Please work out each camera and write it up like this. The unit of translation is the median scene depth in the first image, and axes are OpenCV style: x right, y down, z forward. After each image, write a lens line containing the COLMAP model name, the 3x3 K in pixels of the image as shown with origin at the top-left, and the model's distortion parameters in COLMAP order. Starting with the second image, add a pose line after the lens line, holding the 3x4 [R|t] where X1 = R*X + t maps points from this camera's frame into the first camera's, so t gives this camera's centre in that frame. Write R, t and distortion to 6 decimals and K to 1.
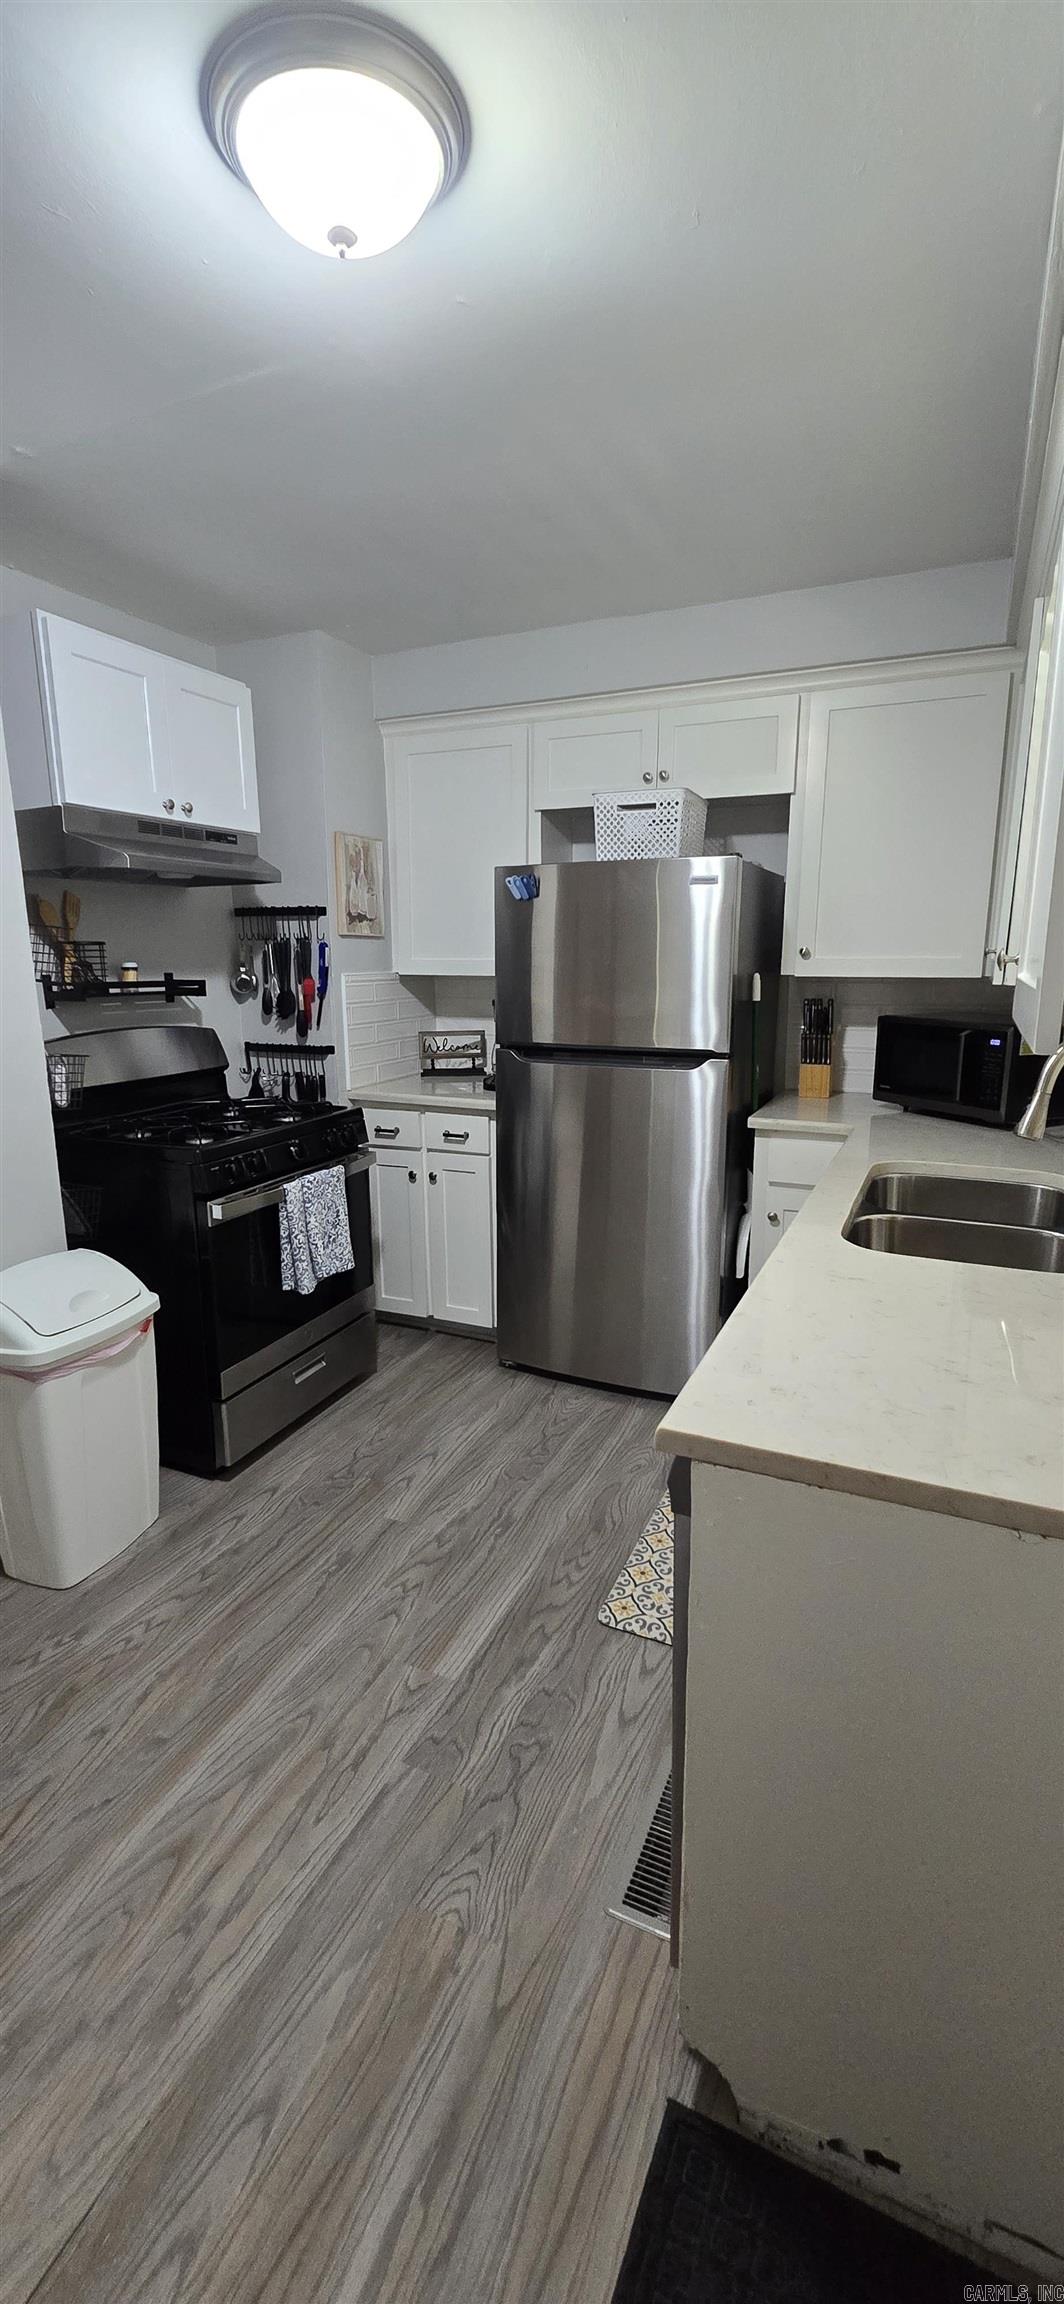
lens RADIAL K [[928.4, 0, 522.7], [0, 928.4, 1150.2], [0, 0, 1]] dist [-0.002536, -0.000341]
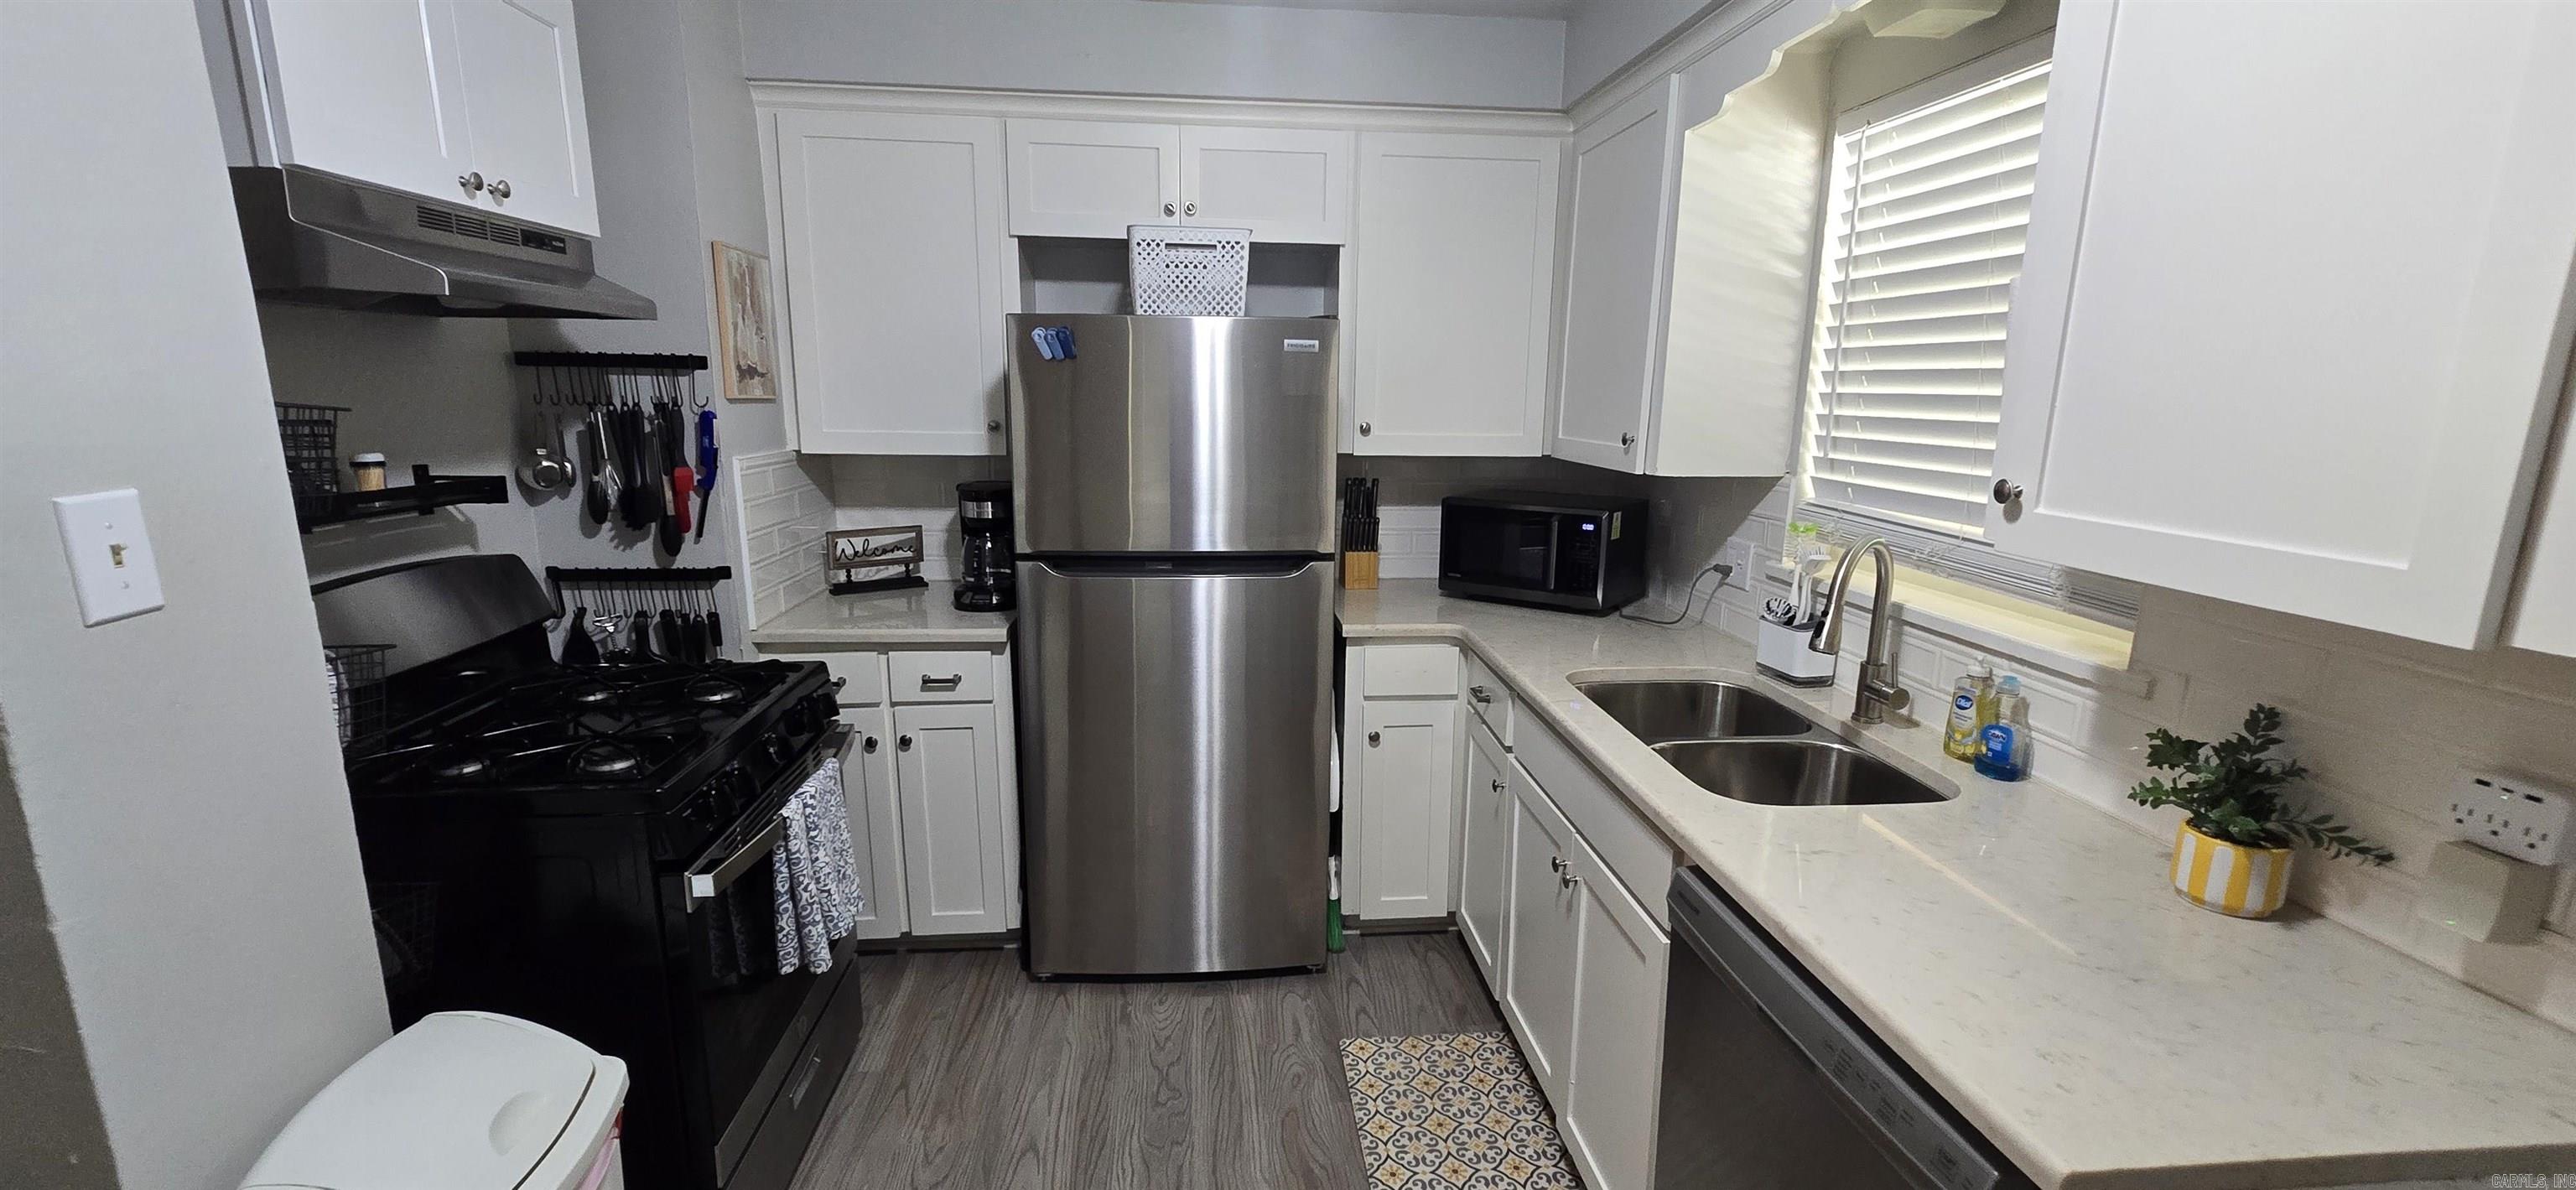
lens RADIAL K [[1038.1, 0, 1284.5], [0, 1038.1, 602.2], [0, 0, 1]] dist [-0.002536, -0.000341]
pose [[0.867897, -0.086912, 0.489081, -0.228684], [0.089268, 0.995835, 0.018553, -0.067355], [-0.488657, 0.027557, 0.872041, 0.170891]]
